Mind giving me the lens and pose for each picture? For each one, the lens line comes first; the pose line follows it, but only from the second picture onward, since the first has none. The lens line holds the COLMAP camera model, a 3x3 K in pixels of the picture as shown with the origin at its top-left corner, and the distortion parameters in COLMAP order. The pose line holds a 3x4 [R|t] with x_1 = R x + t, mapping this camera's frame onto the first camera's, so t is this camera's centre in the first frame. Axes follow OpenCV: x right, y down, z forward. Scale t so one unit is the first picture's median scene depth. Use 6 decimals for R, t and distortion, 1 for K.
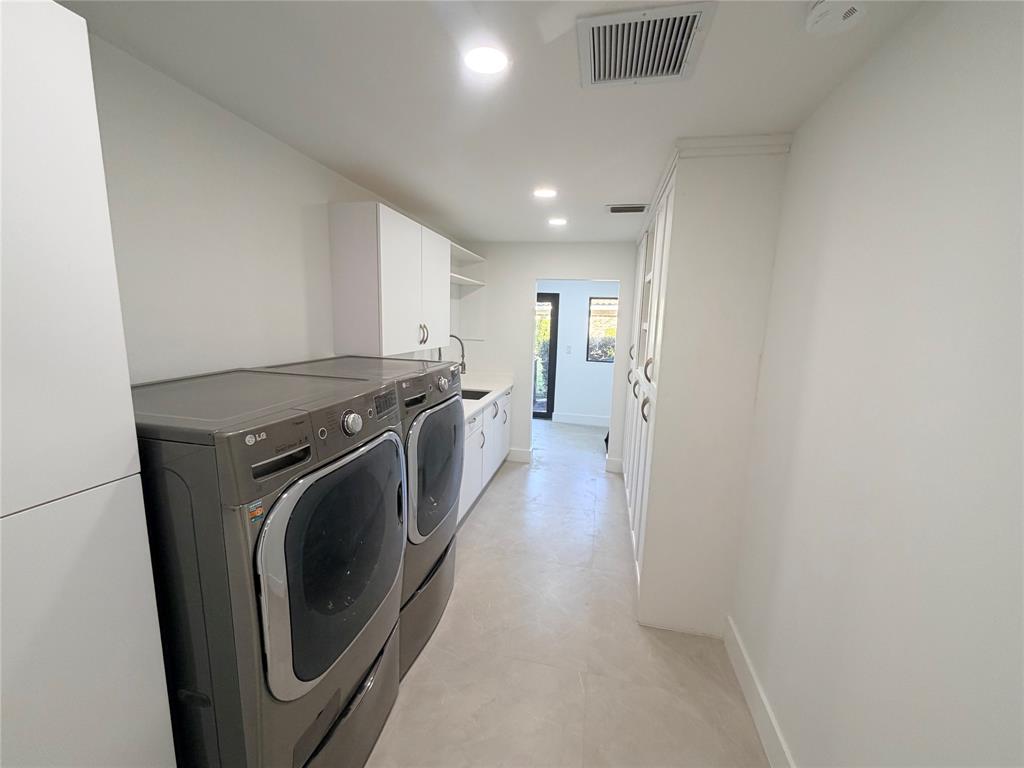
lens RADIAL K [[409.0, 0, 510.7], [0, 409.0, 384.7], [0, 0, 1]] dist [-0.001019, 0.000194]
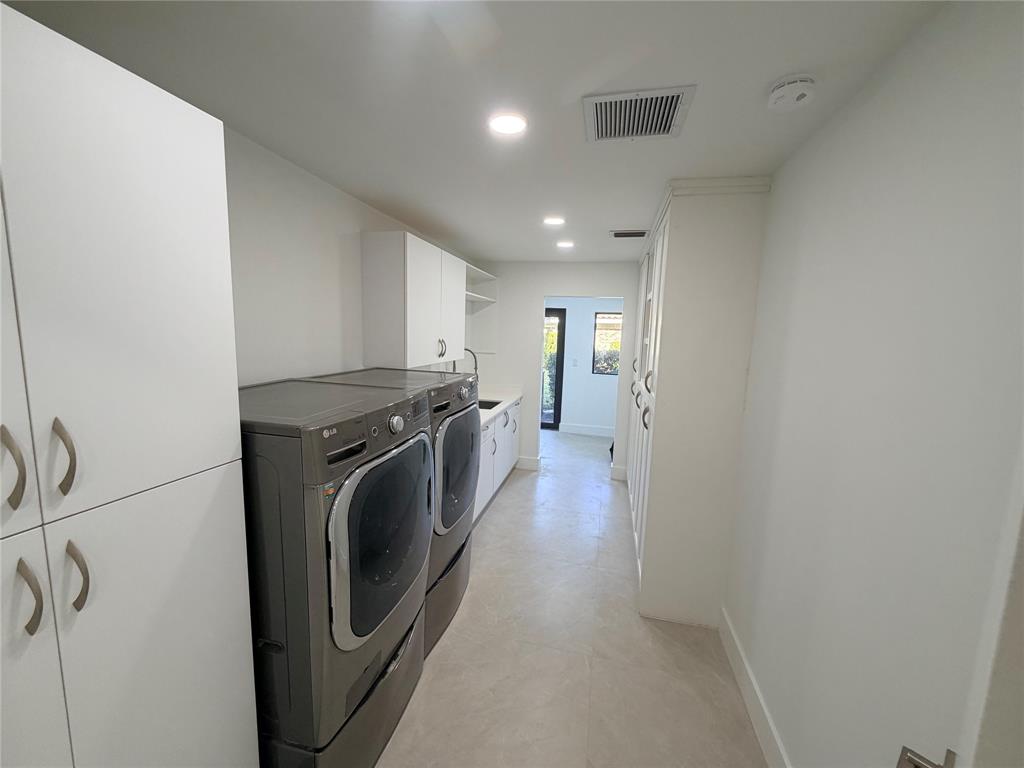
lens RADIAL K [[409.0, 0, 513.4], [0, 409.0, 385.8], [0, 0, 1]] dist [-0.001019, 0.000194]
pose [[0.999960, 0.004454, -0.007692, -0.018196], [-0.004661, 0.999621, -0.027119, 0.006912], [0.007568, 0.027154, 0.999603, -0.109123]]
